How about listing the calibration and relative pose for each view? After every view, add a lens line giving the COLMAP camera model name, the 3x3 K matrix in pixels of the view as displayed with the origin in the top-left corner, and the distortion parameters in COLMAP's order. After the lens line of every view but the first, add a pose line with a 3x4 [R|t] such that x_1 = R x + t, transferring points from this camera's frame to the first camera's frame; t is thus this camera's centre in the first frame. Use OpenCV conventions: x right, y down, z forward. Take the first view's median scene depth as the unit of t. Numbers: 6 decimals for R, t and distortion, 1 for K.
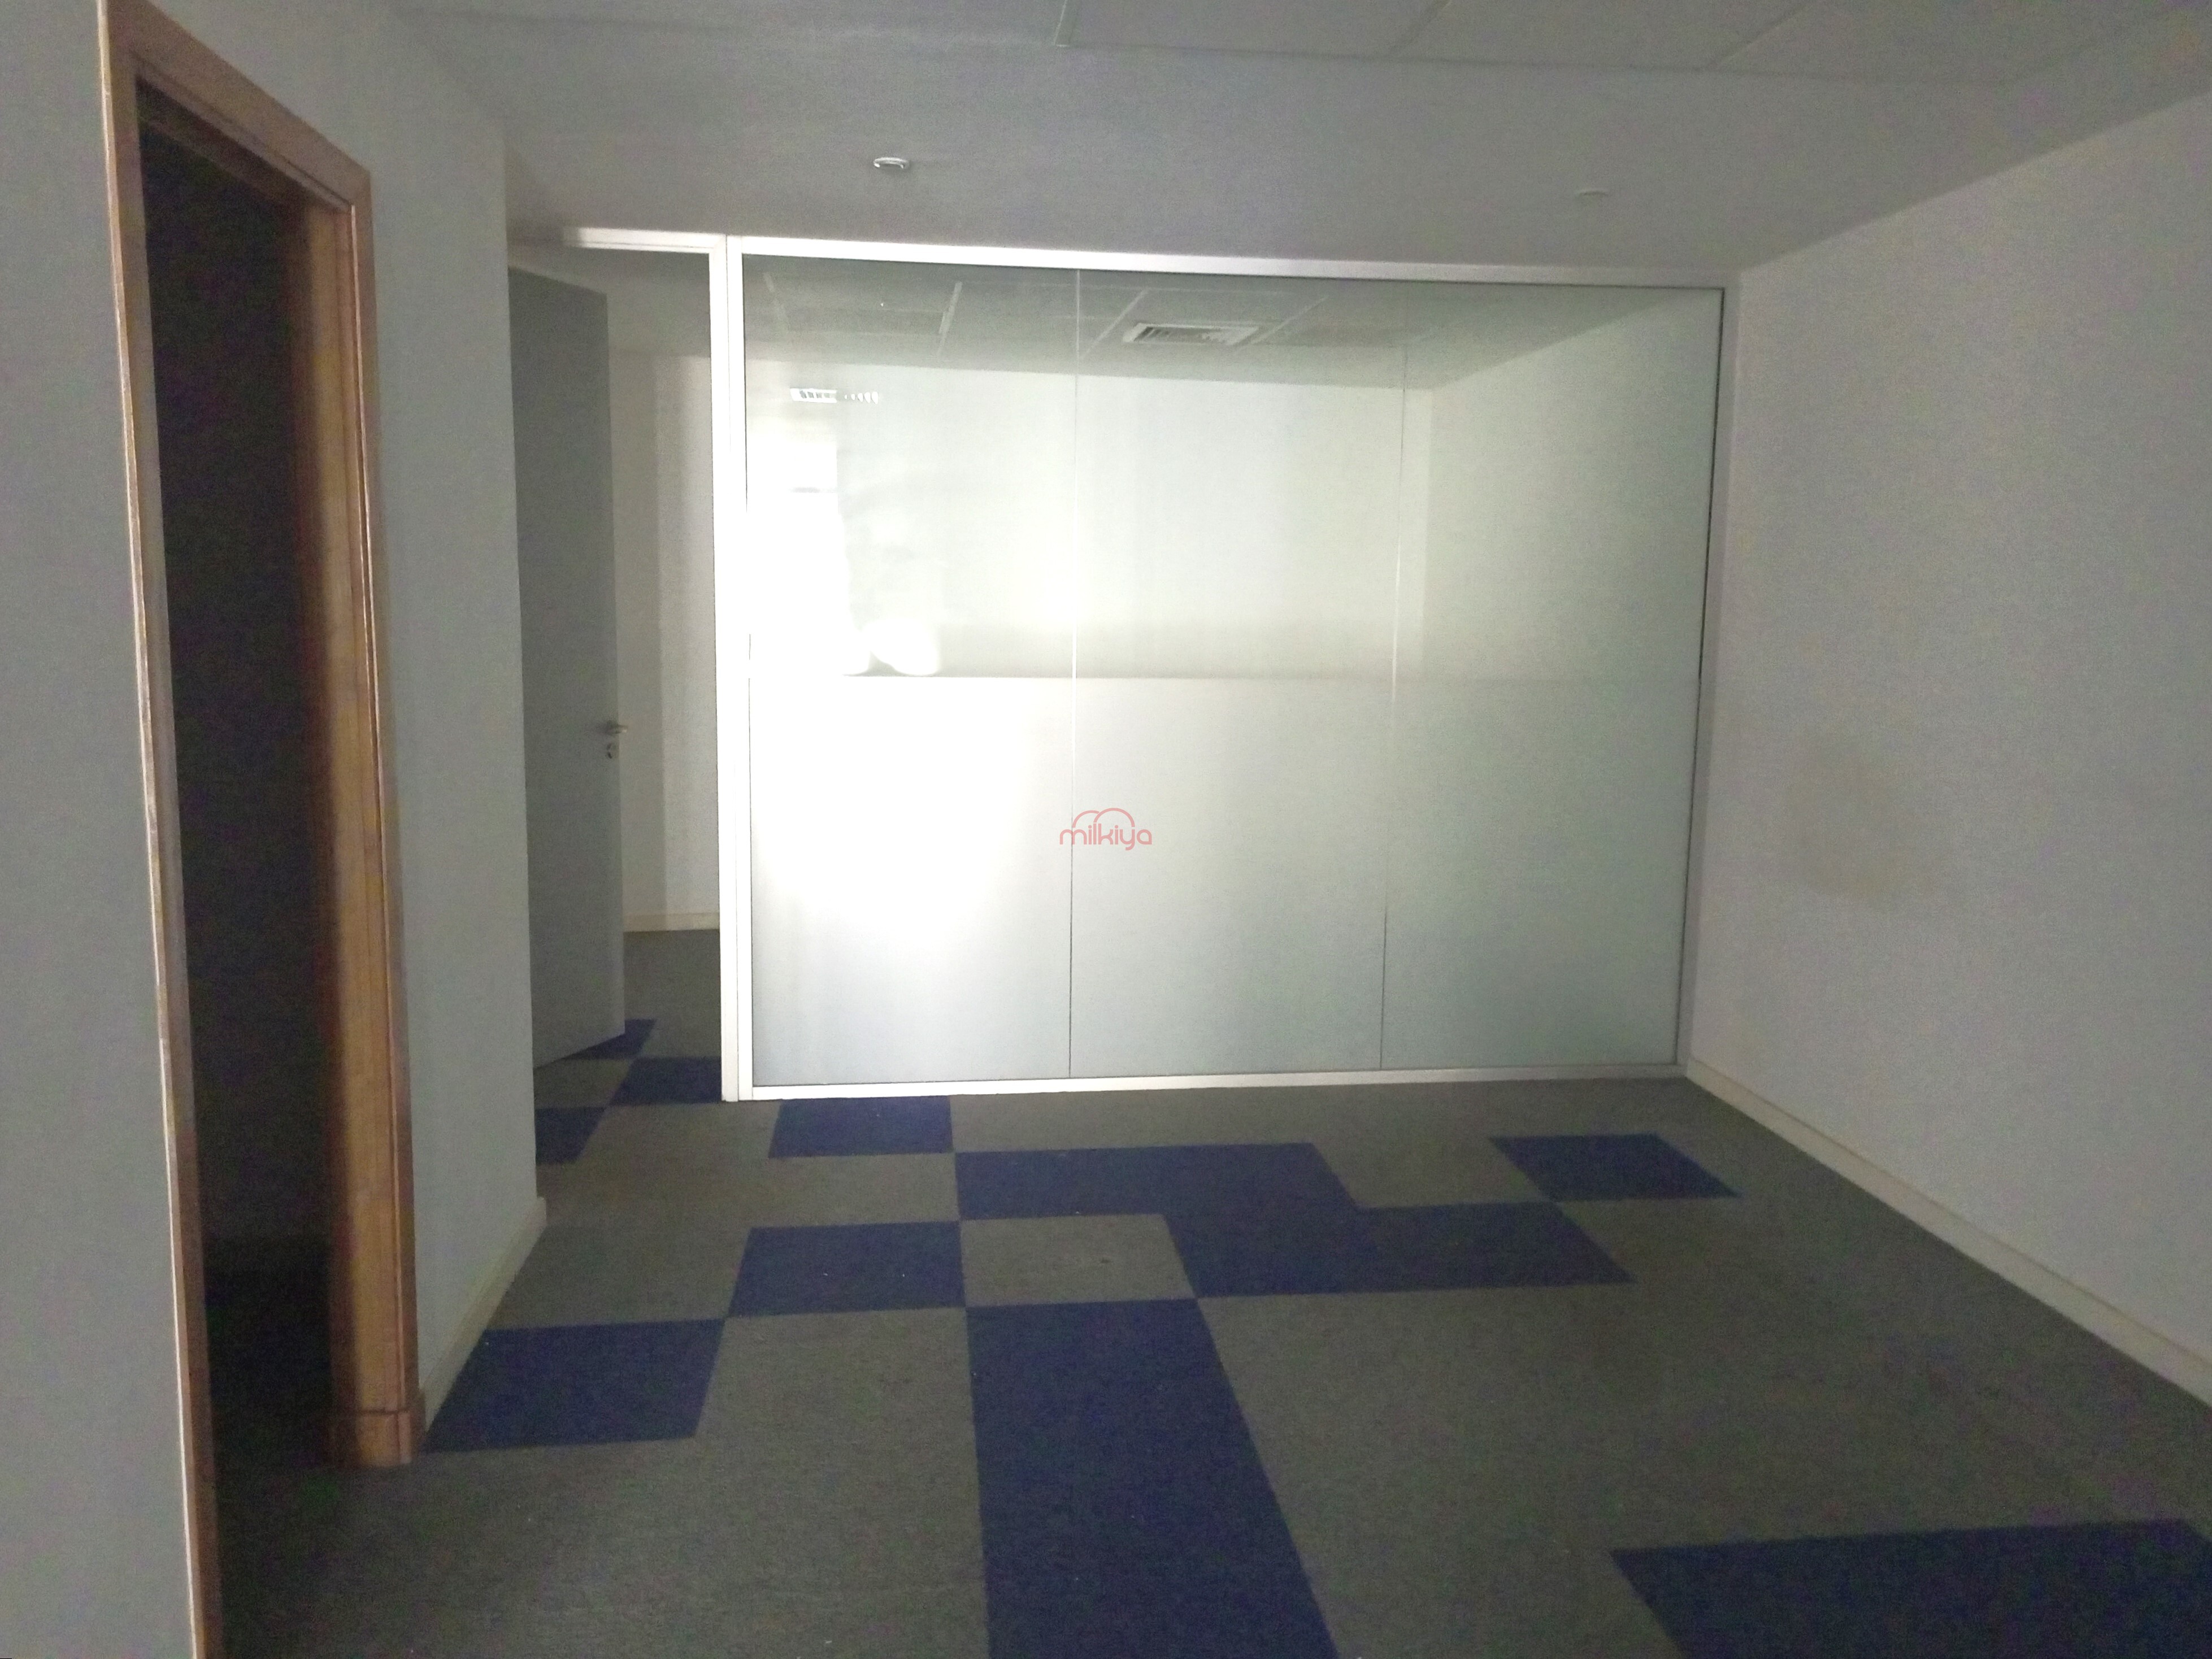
lens RADIAL K [[1649.9, 0, 1106.0], [0, 1649.9, 829.5], [0, 0, 1]] dist [0.004563, 0.000243]
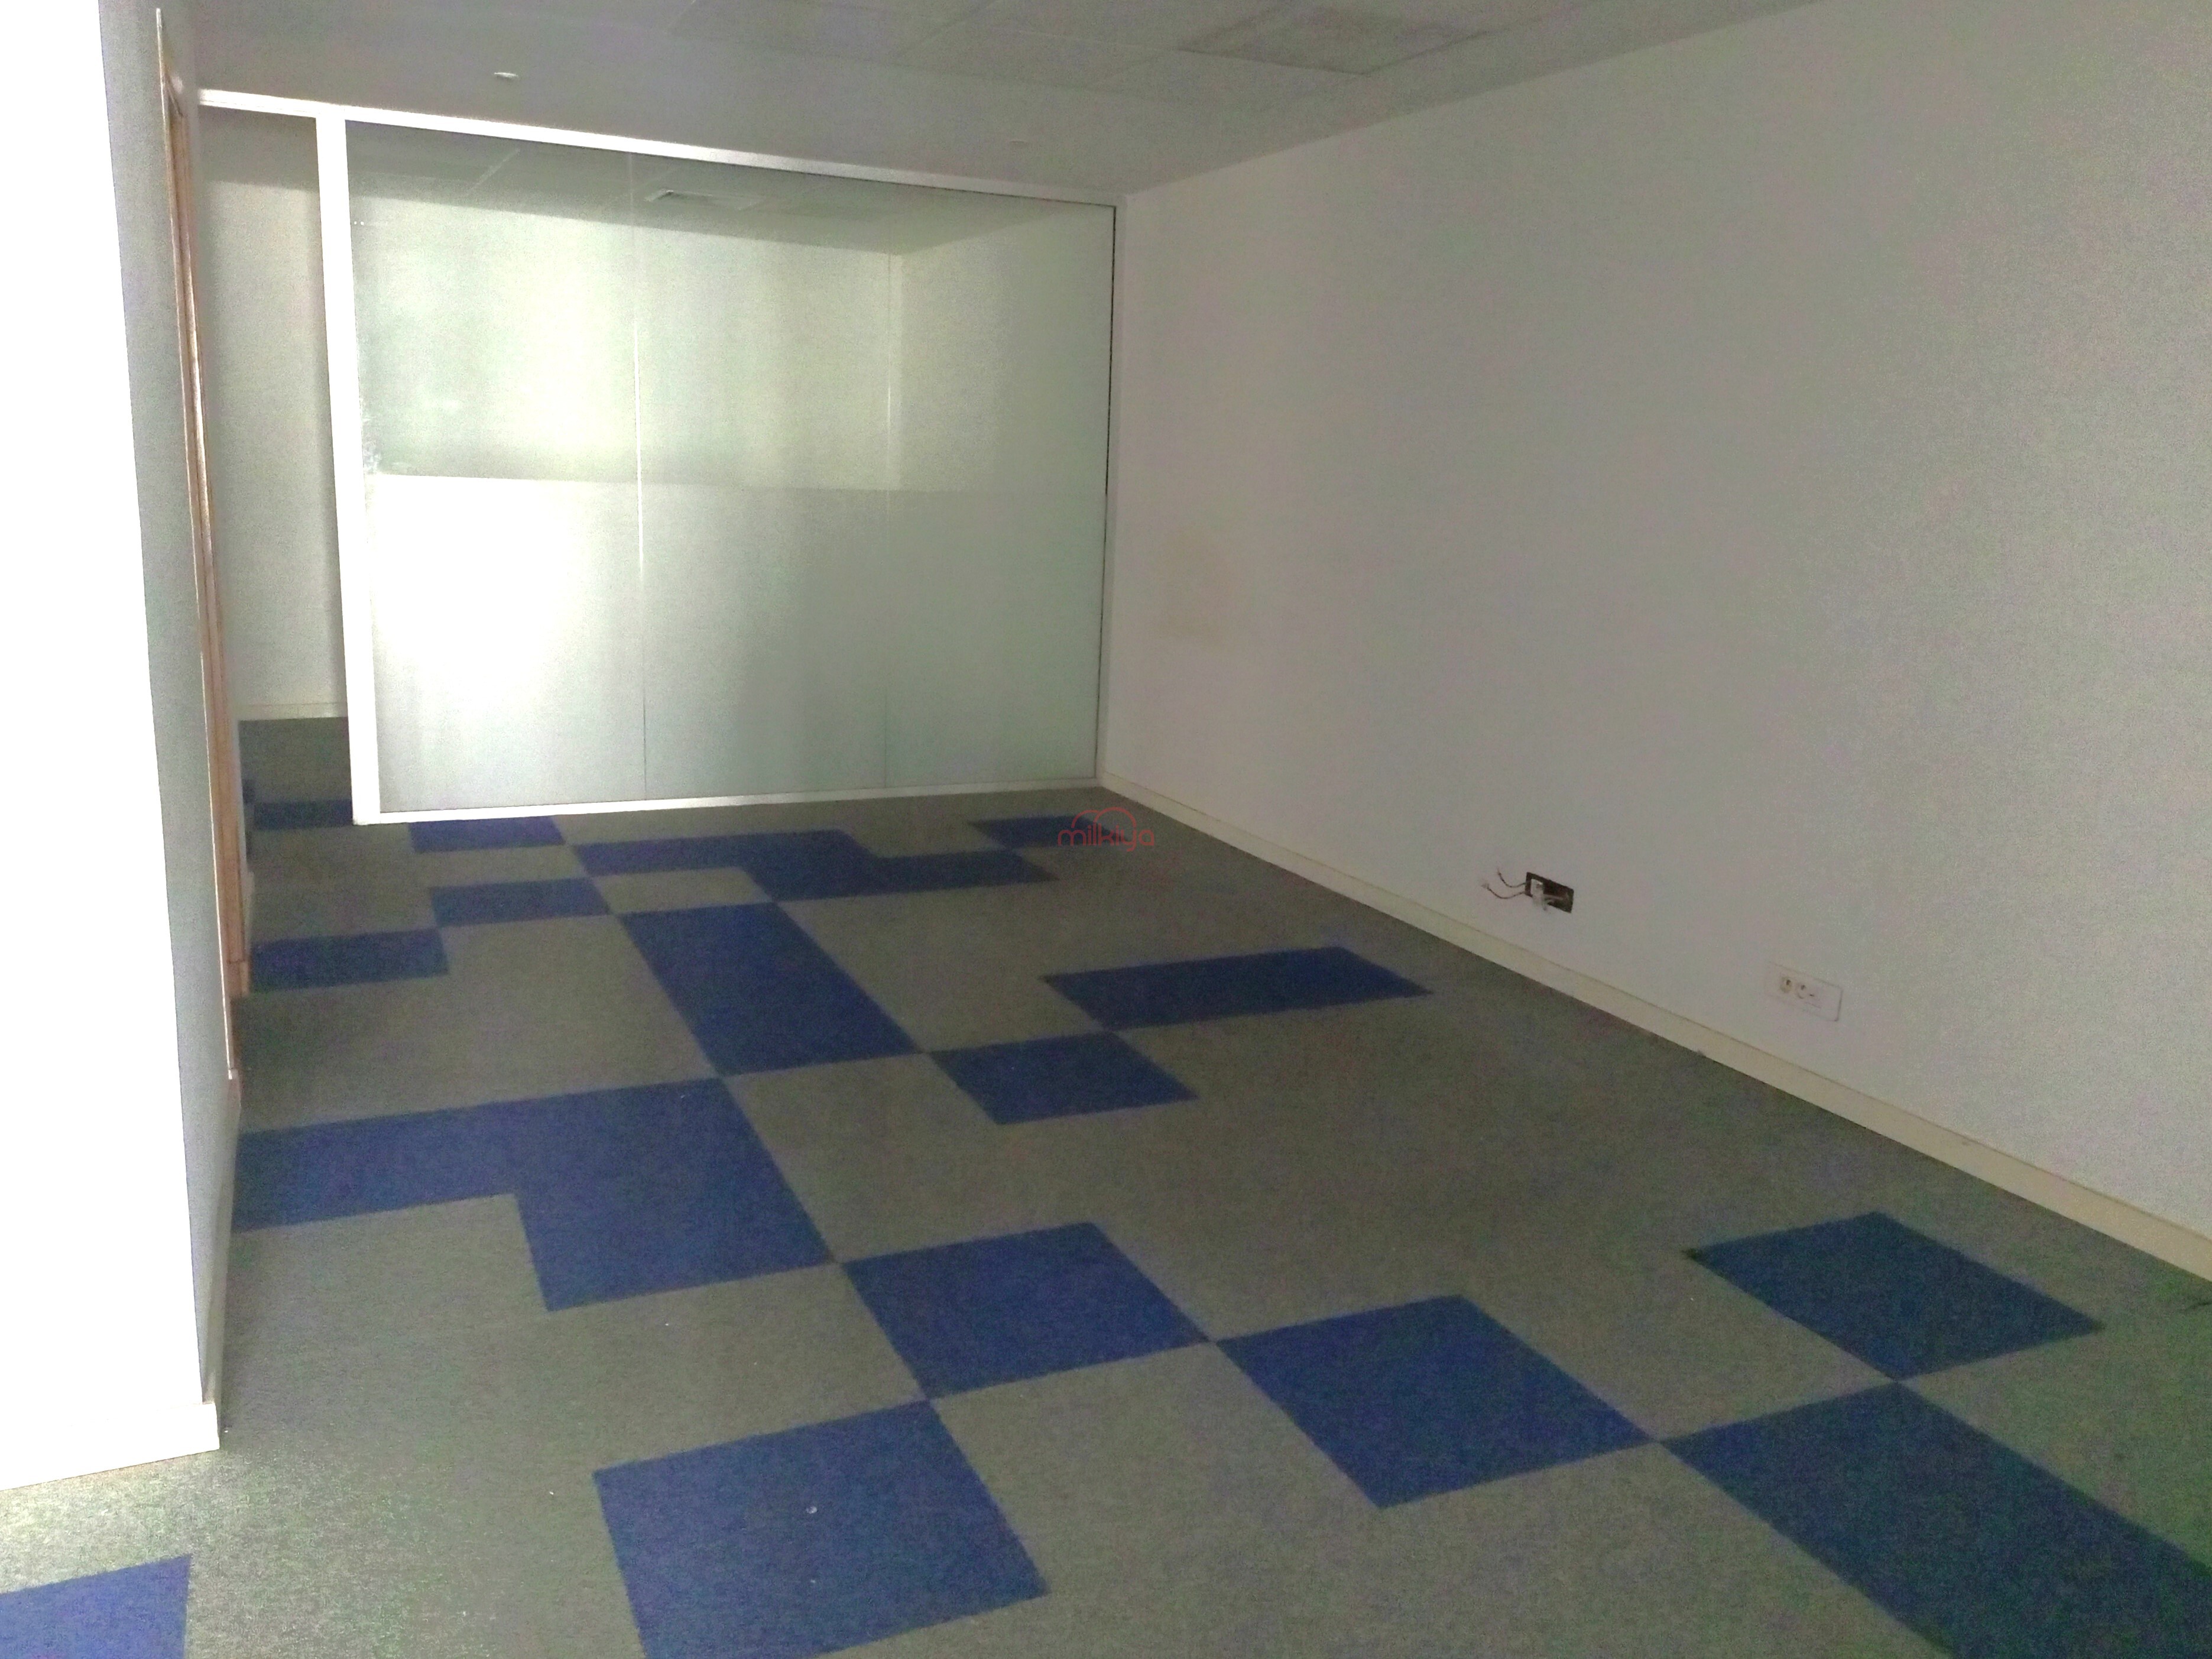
lens RADIAL K [[1650.2, 0, 1106.0], [0, 1650.2, 829.5], [0, 0, 1]] dist [0.004563, 0.000243]
pose [[0.951295, -0.043017, 0.305267, -0.081644], [0.016774, 0.995973, 0.088075, 0.073136], [-0.307826, -0.078665, 0.948185, -0.365375]]
